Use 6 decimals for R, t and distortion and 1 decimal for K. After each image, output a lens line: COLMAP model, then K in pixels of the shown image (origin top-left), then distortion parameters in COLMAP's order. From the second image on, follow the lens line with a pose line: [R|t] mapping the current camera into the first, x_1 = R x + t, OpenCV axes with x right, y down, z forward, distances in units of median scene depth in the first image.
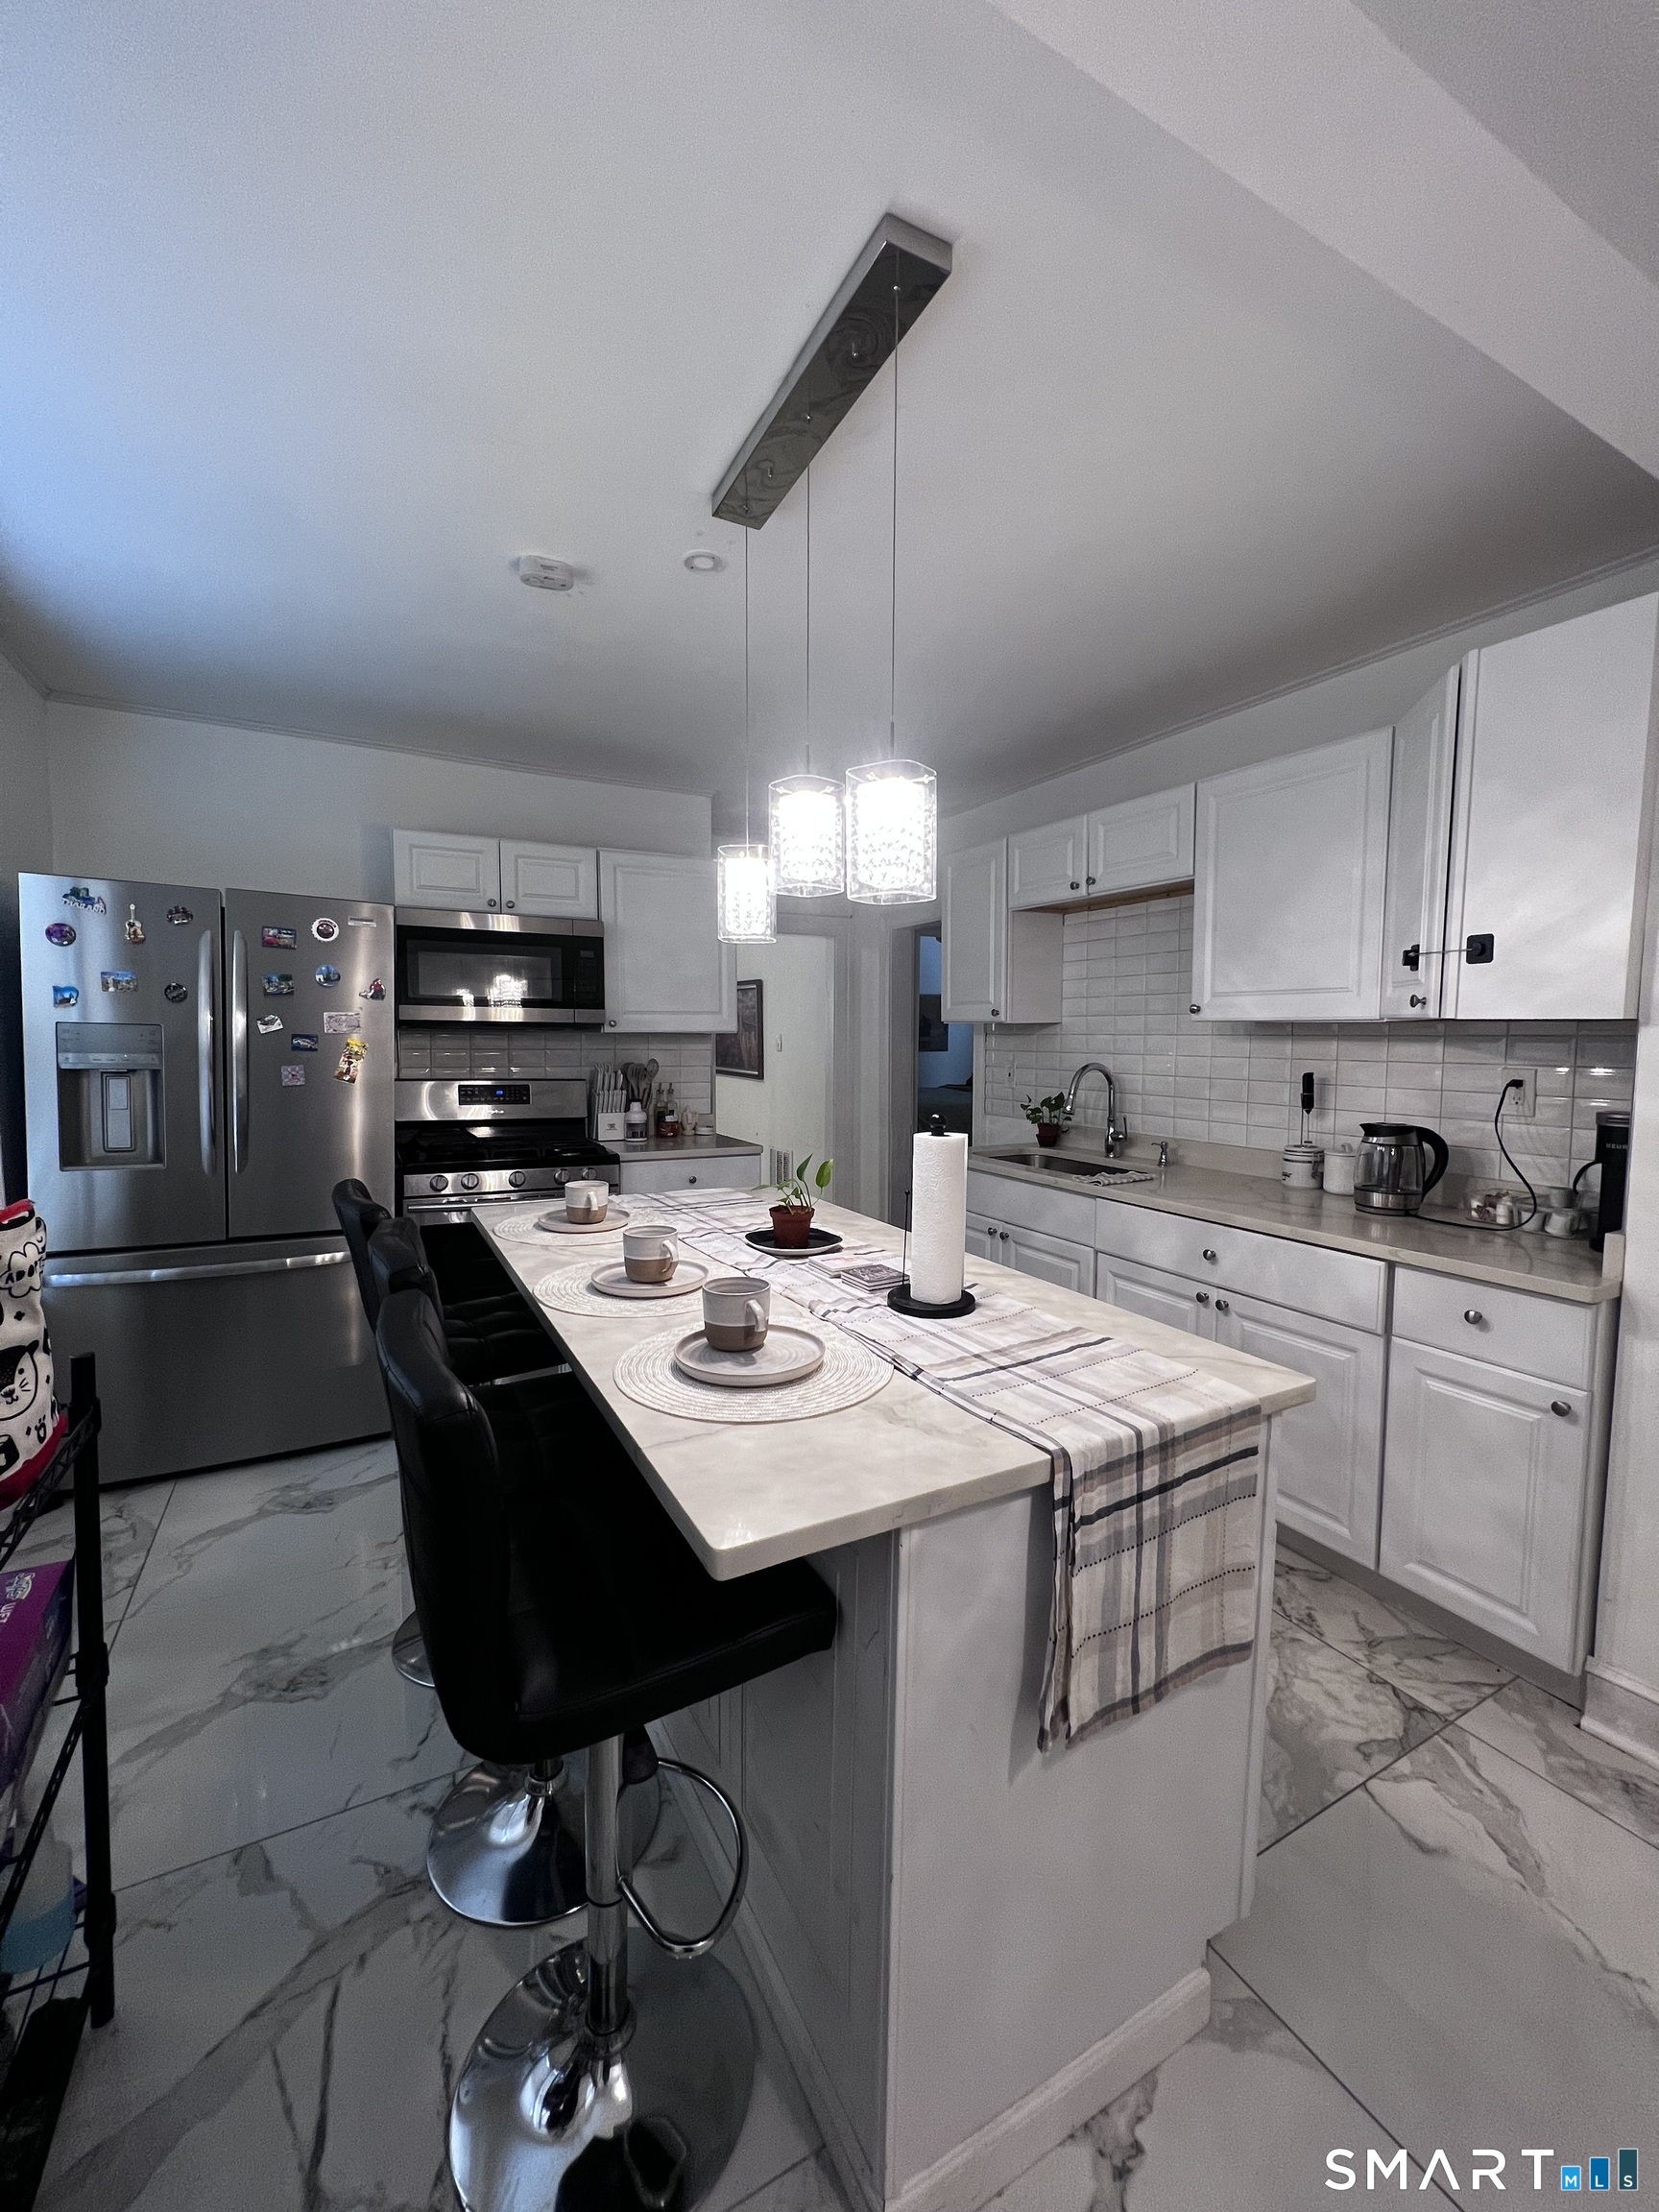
lens RADIAL K [[882.5, 0, 838.5], [0, 882.5, 1101.9], [0, 0, 1]] dist [-0.000889, 0.000782]
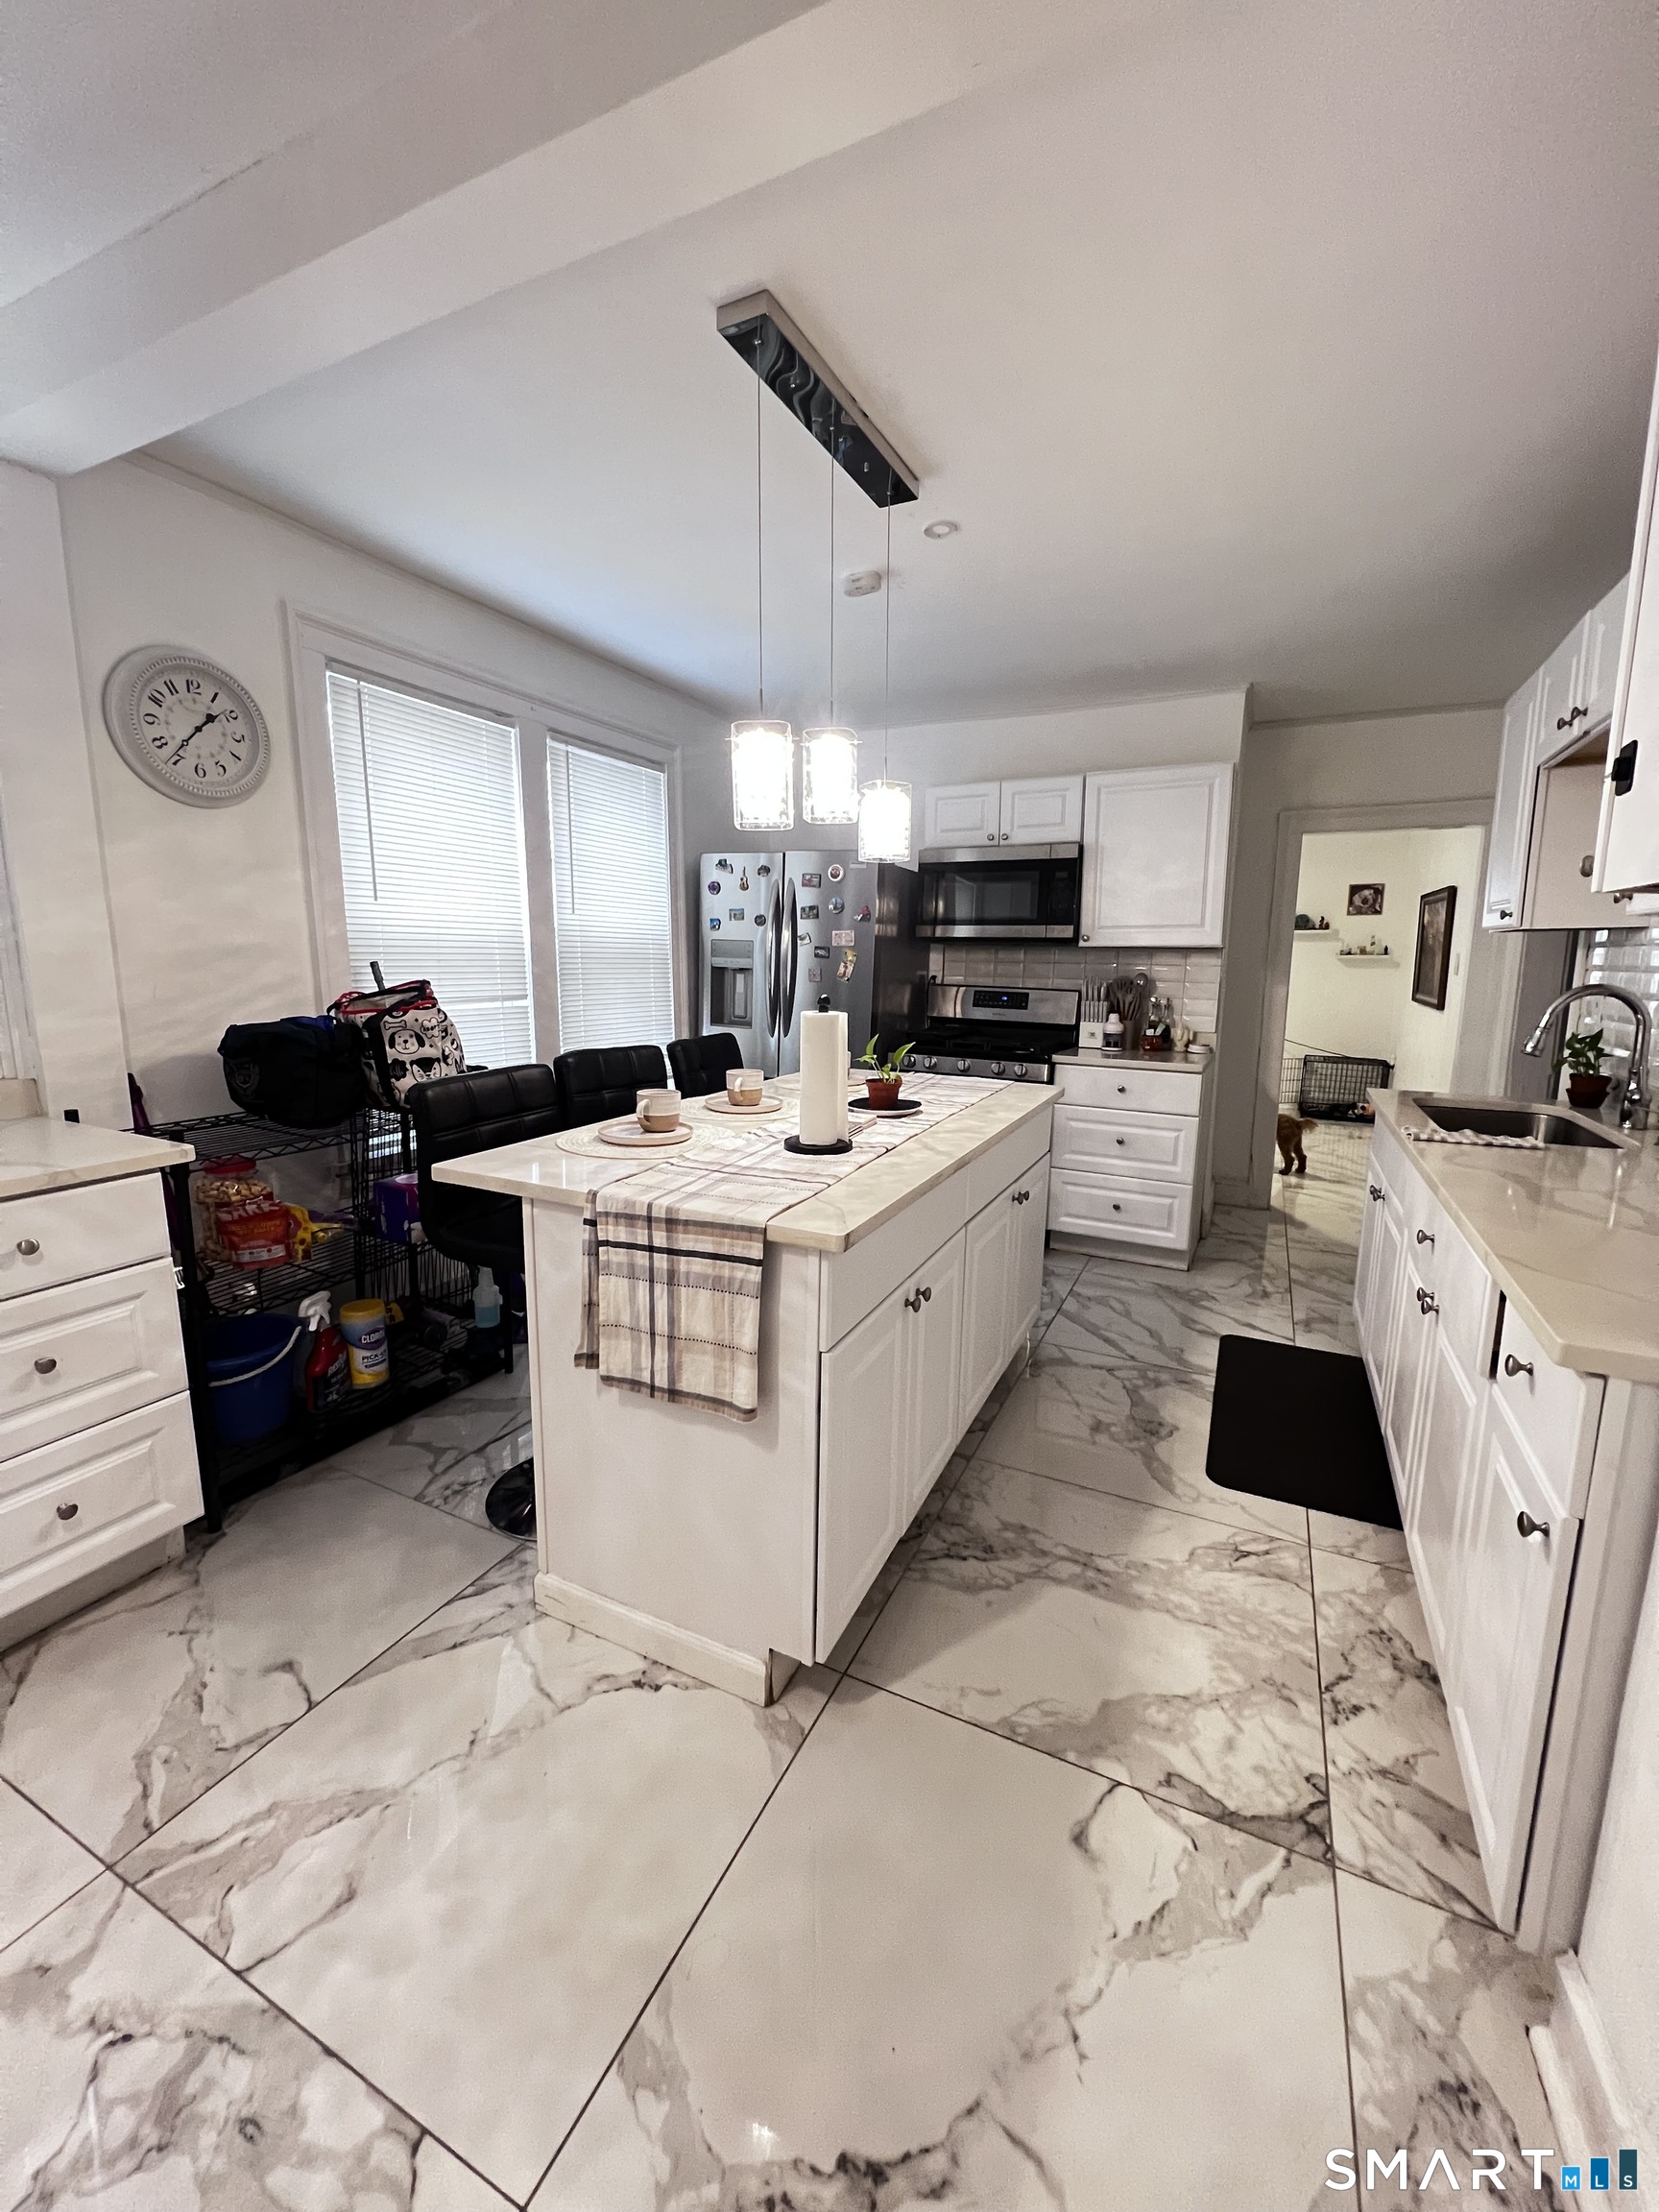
lens RADIAL K [[882.5, 0, 838.5], [0, 882.5, 1101.9], [0, 0, 1]] dist [-0.000889, 0.000782]
pose [[0.580344, 0.132833, -0.803465, 0.953519], [-0.069066, 0.991081, 0.113965, 0.016613], [0.811437, -0.010647, 0.584343, 0.240903]]
